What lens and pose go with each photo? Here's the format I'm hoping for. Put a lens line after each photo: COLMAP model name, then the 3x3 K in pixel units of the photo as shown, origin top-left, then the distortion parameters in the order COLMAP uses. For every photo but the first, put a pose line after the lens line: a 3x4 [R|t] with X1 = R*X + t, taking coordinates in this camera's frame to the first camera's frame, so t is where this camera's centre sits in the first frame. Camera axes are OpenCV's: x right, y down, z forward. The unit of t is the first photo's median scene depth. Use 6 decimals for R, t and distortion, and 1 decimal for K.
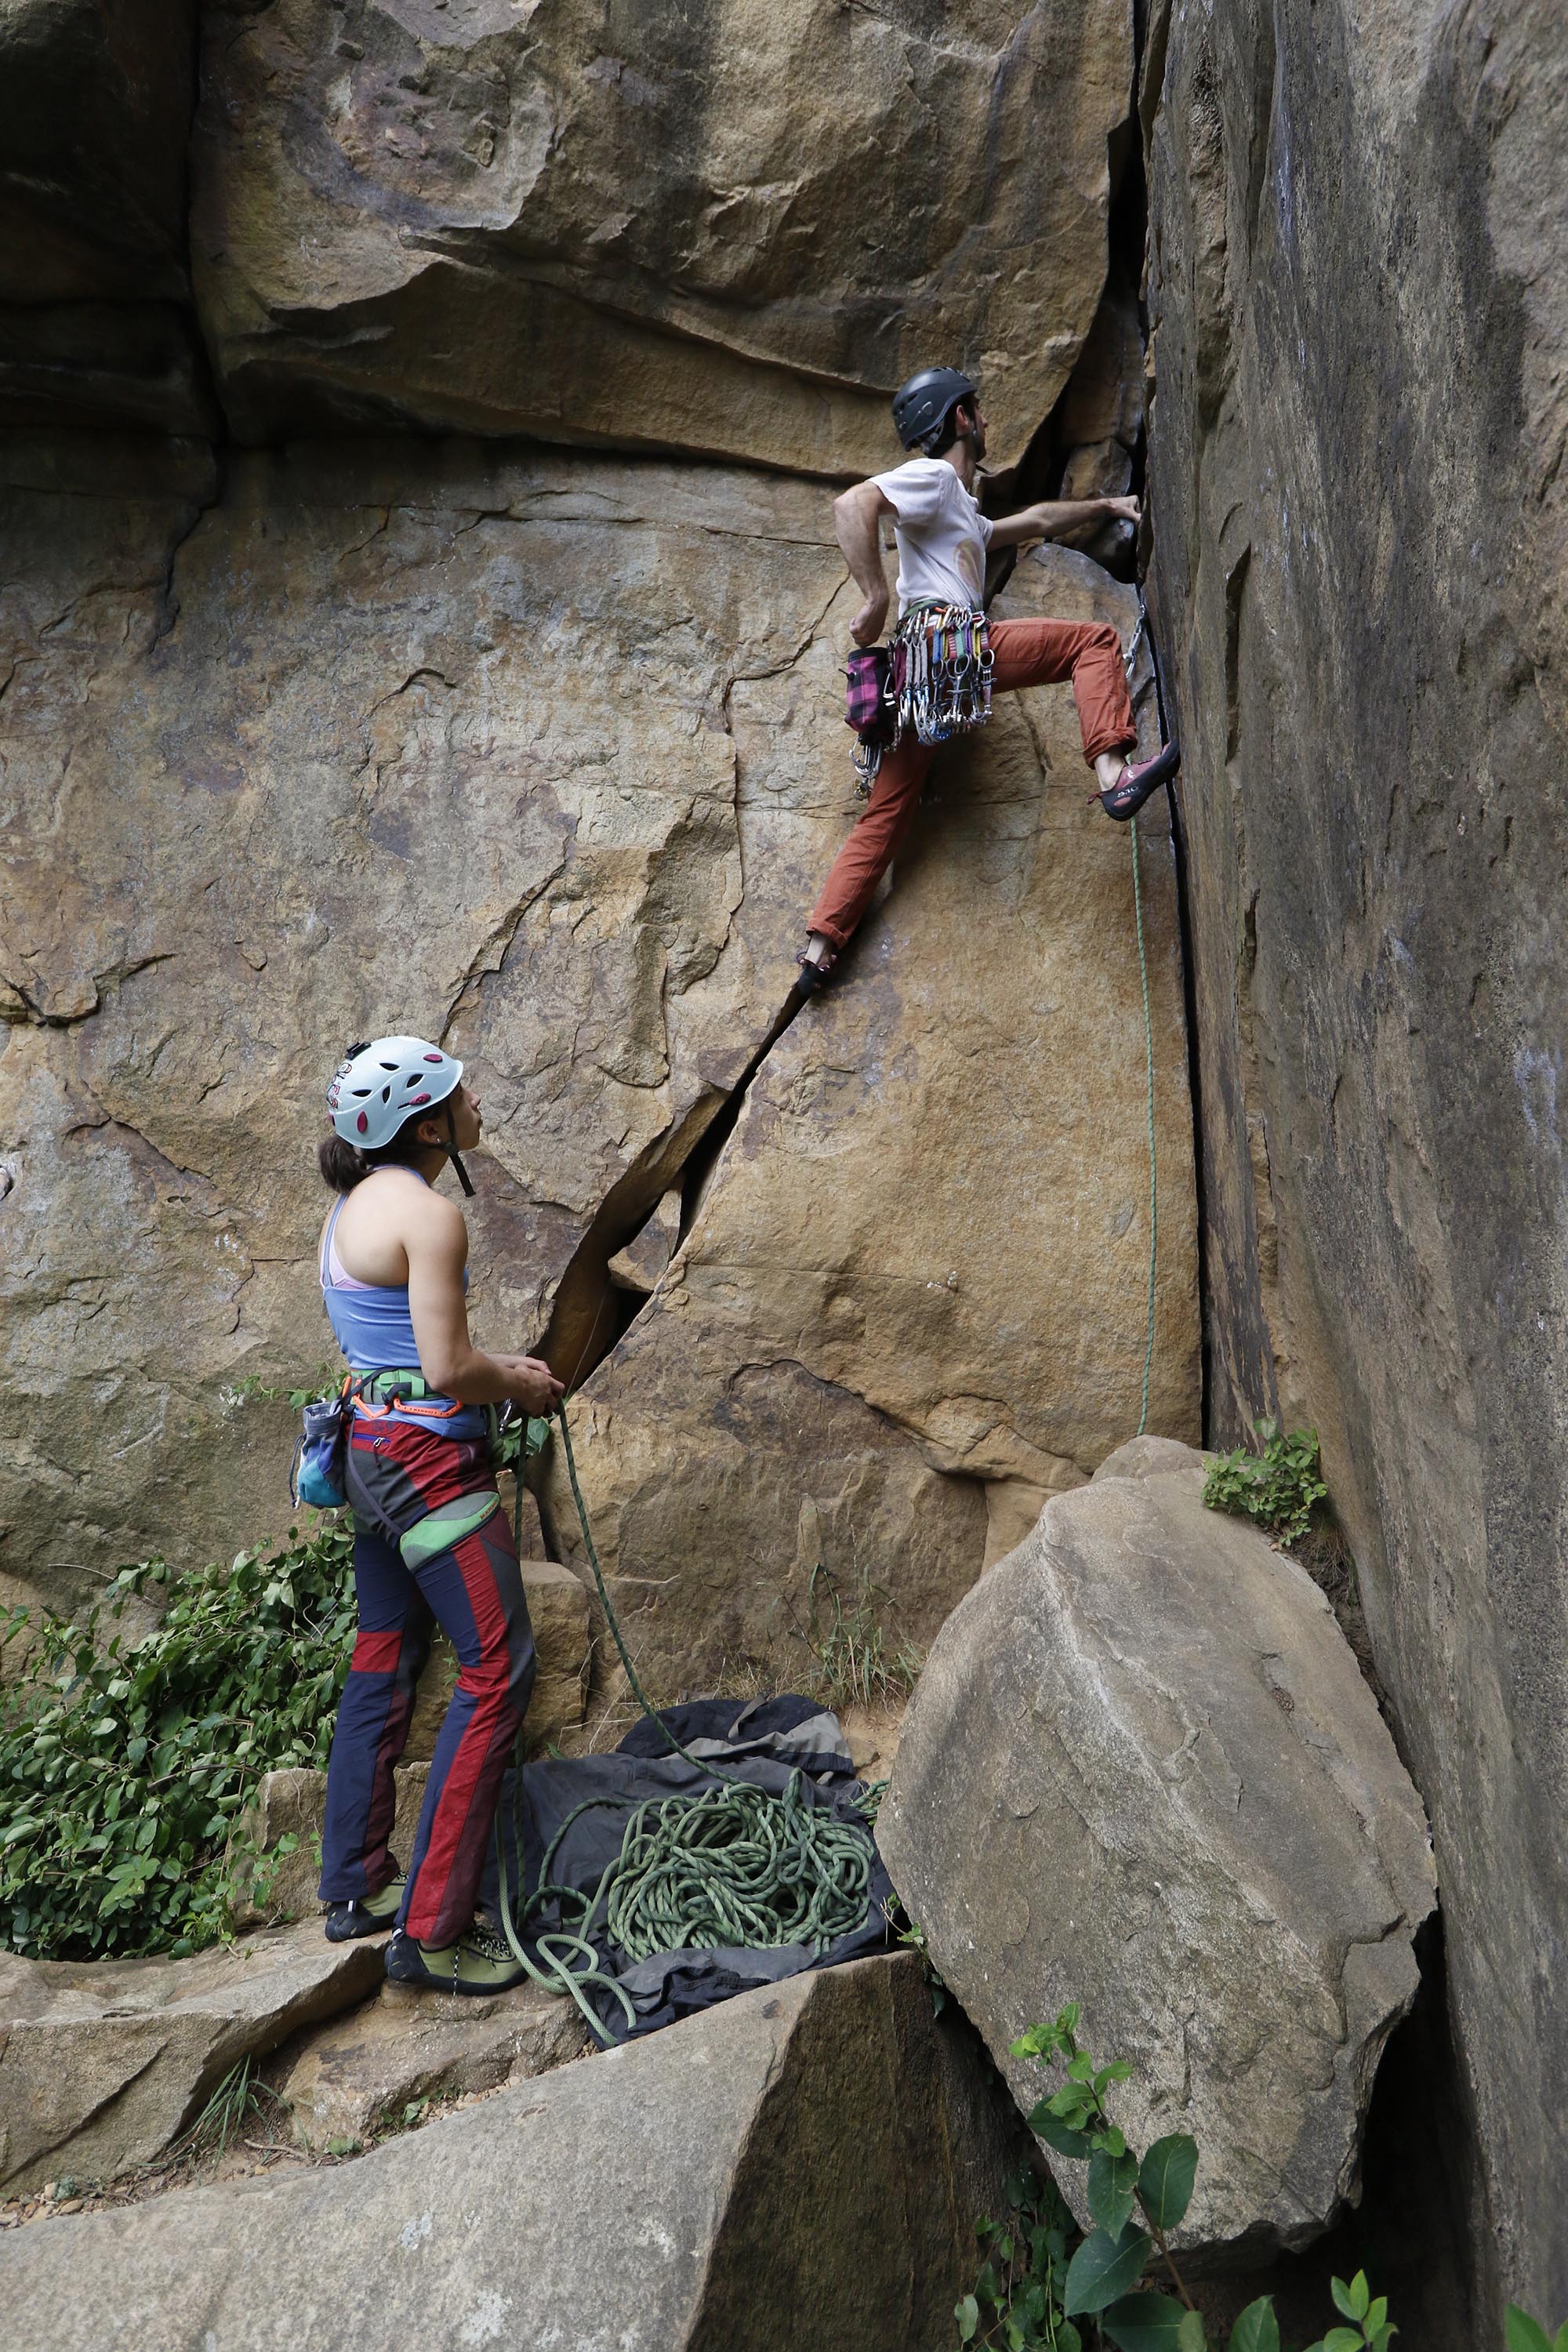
lens RADIAL K [[1235.1, 0, 773.7], [0, 1235.1, 1147.3], [0, 0, 1]] dist [0.005695, -0.013648]
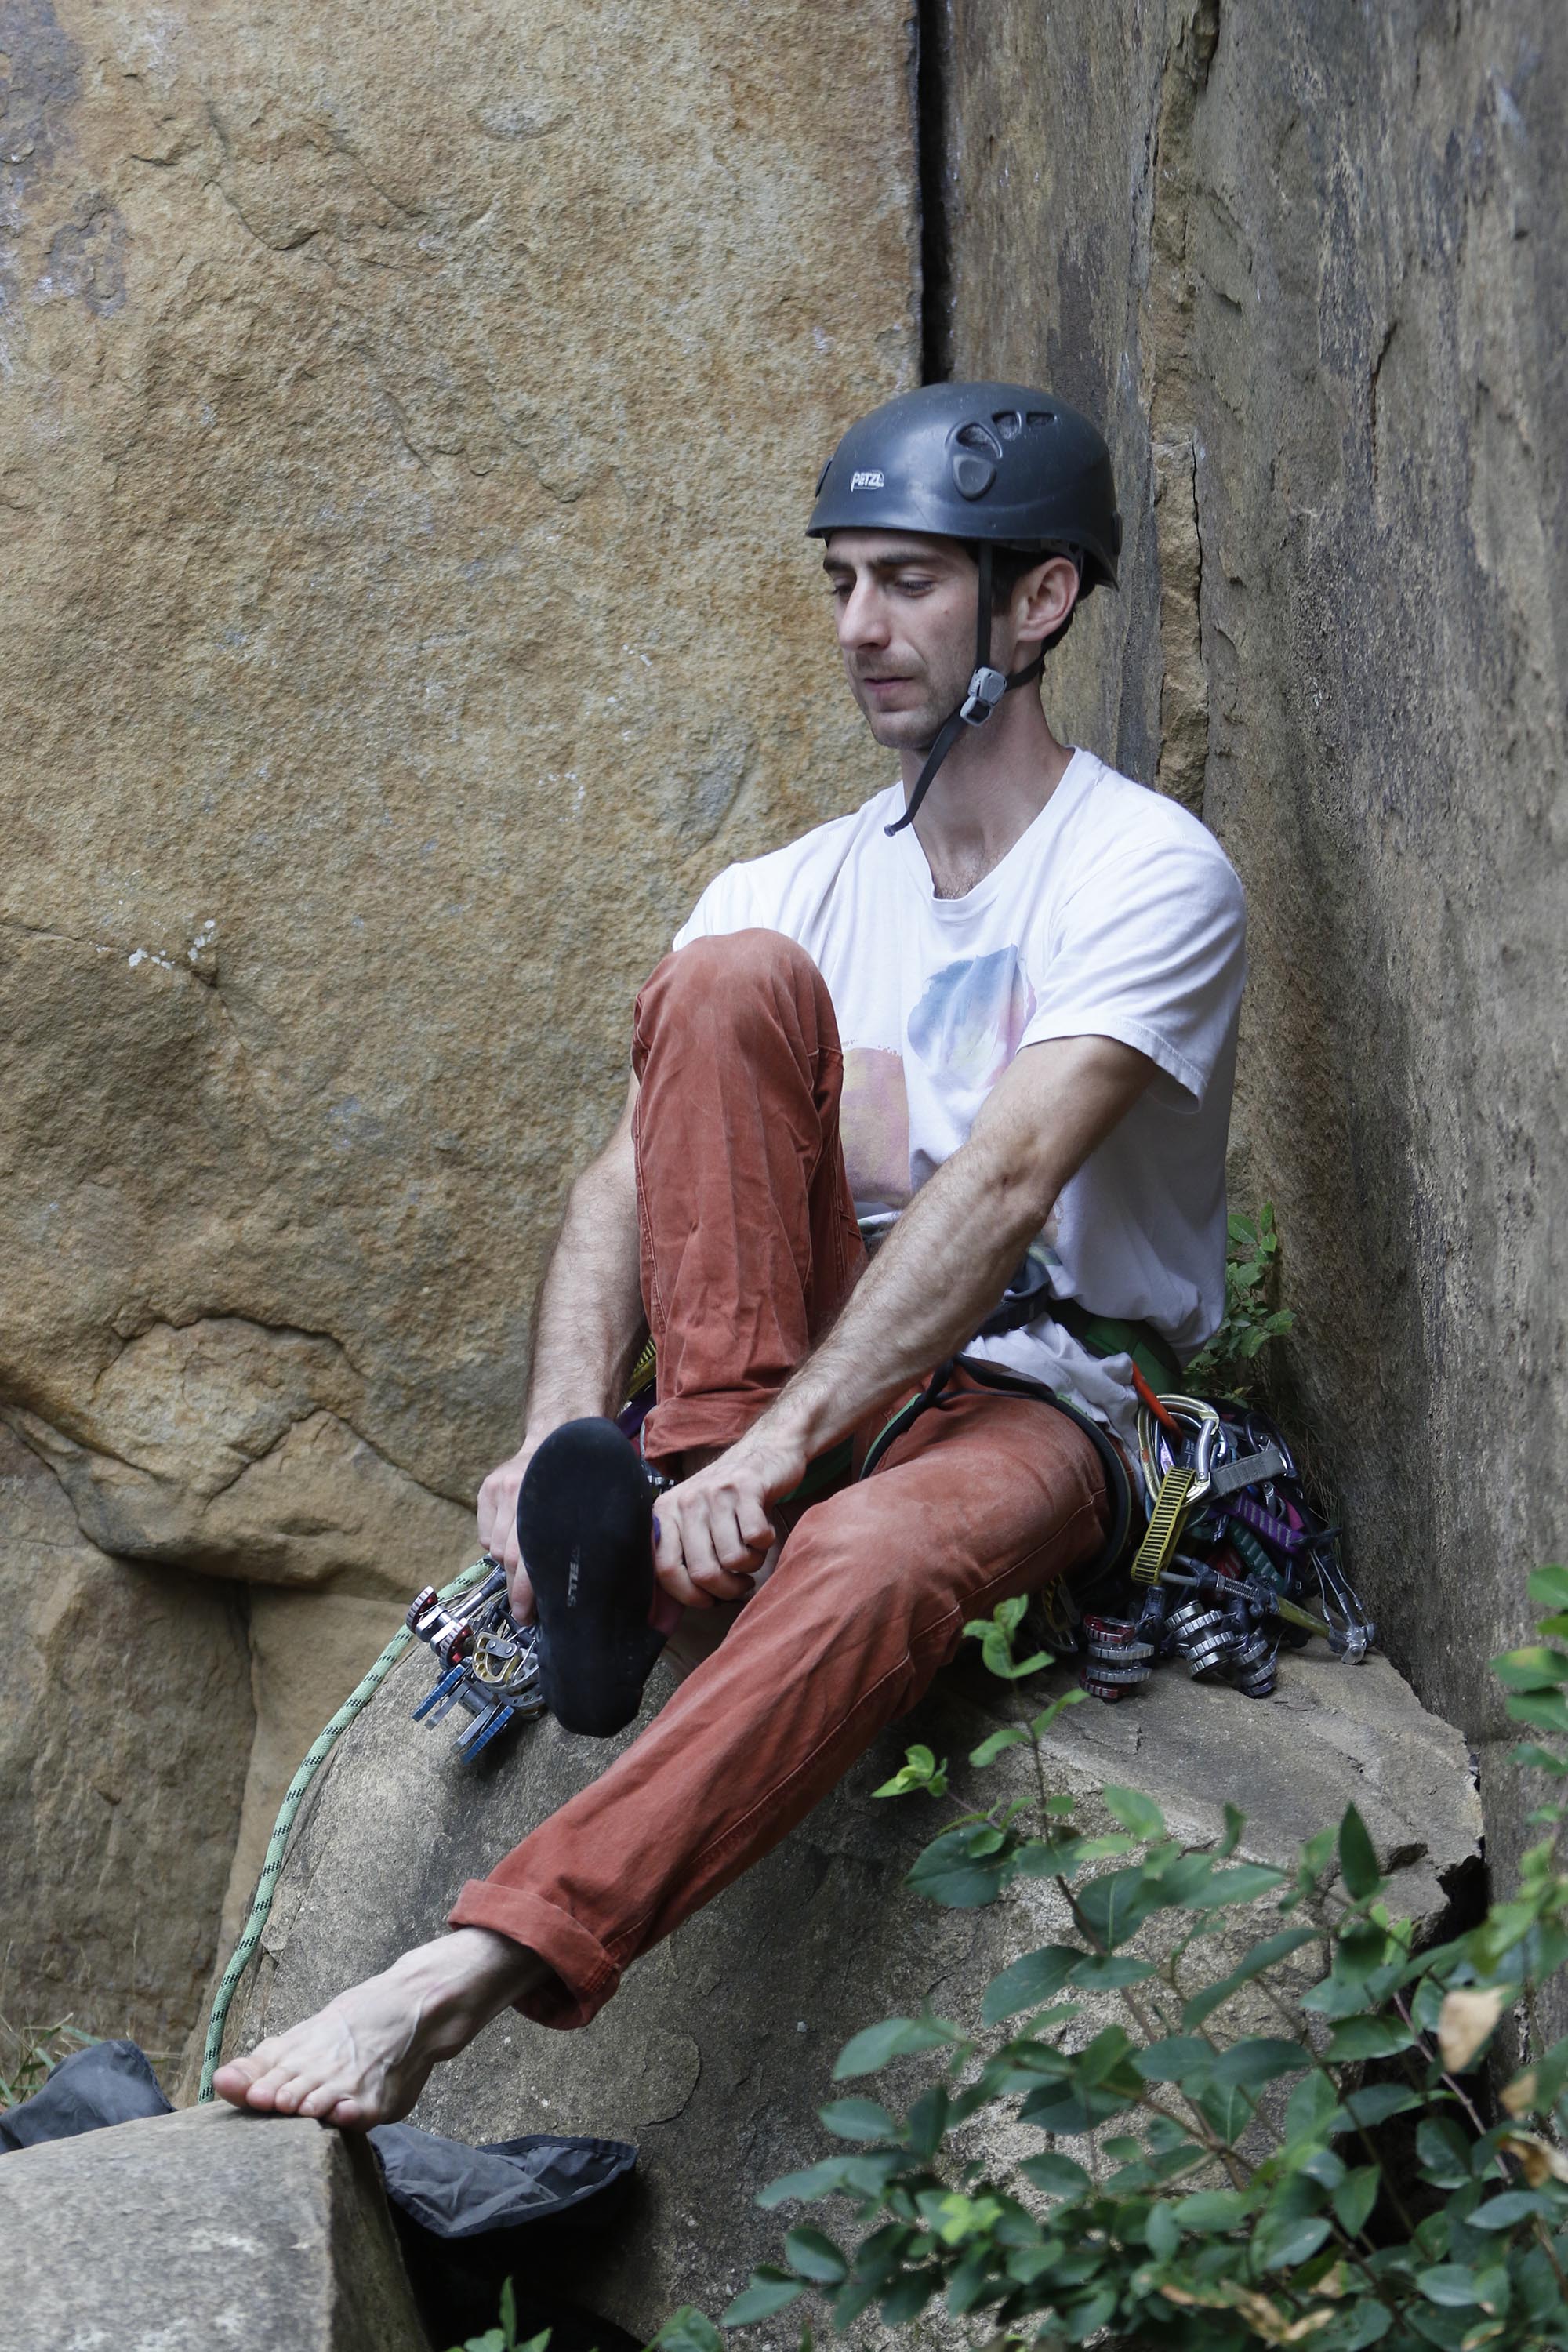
lens RADIAL K [[7842.3, 0, 780.7], [0, 7842.3, 1177.5], [0, 0, 1]] dist [-0.309013, 0.000000]
pose [[0.927078, 0.040873, 0.372634, -0.465410], [-0.052940, 0.998351, 0.022204, 0.114371], [-0.371112, -0.040312, 0.927713, -0.923123]]
